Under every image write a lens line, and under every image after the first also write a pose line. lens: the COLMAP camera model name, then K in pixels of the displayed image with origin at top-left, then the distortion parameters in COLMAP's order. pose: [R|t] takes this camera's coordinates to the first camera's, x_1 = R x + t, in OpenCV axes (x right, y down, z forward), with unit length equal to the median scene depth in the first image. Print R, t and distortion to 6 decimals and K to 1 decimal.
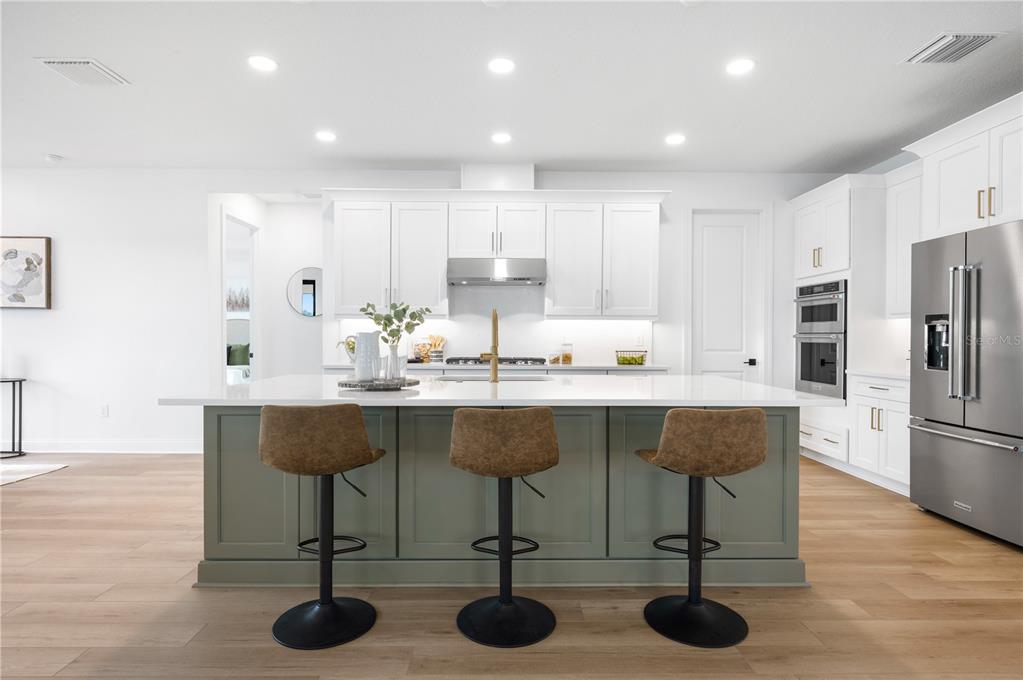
lens RADIAL K [[549.4, 0, 511.5], [0, 549.4, 340.6], [0, 0, 1]] dist [0.008111, 0.000909]
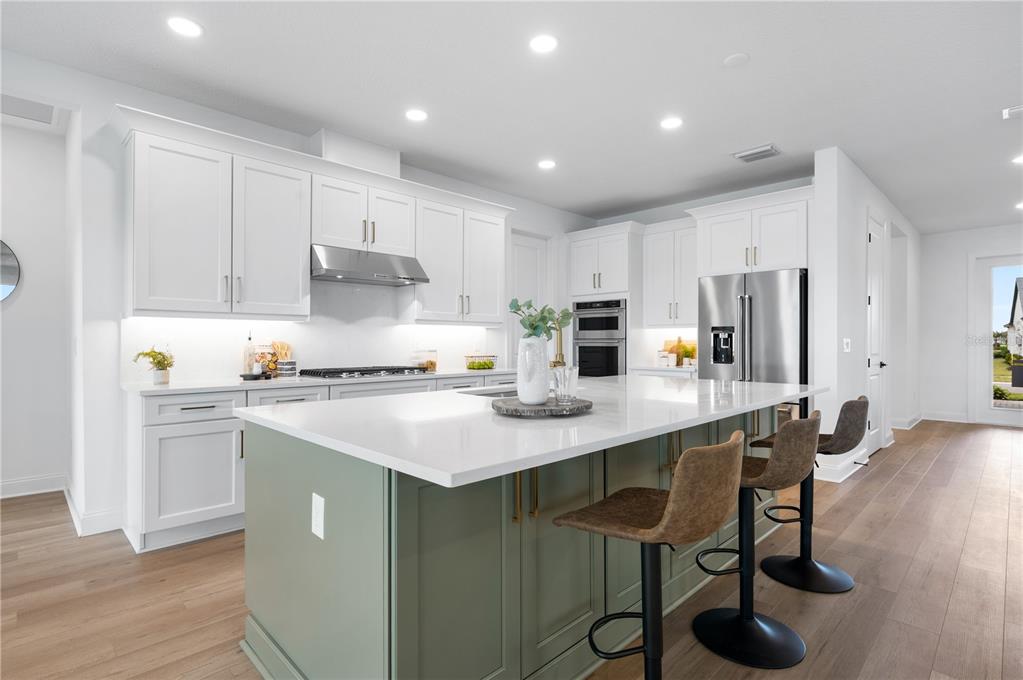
lens RADIAL K [[504.2, 0, 511.2], [0, 504.2, 337.8], [0, 0, 1]] dist [0.002566, 0.000389]
pose [[0.727287, 0.001908, 0.686331, -0.400624], [0.011046, 0.999834, -0.014484, -0.001508], [-0.686245, 0.018115, 0.727145, 0.277837]]
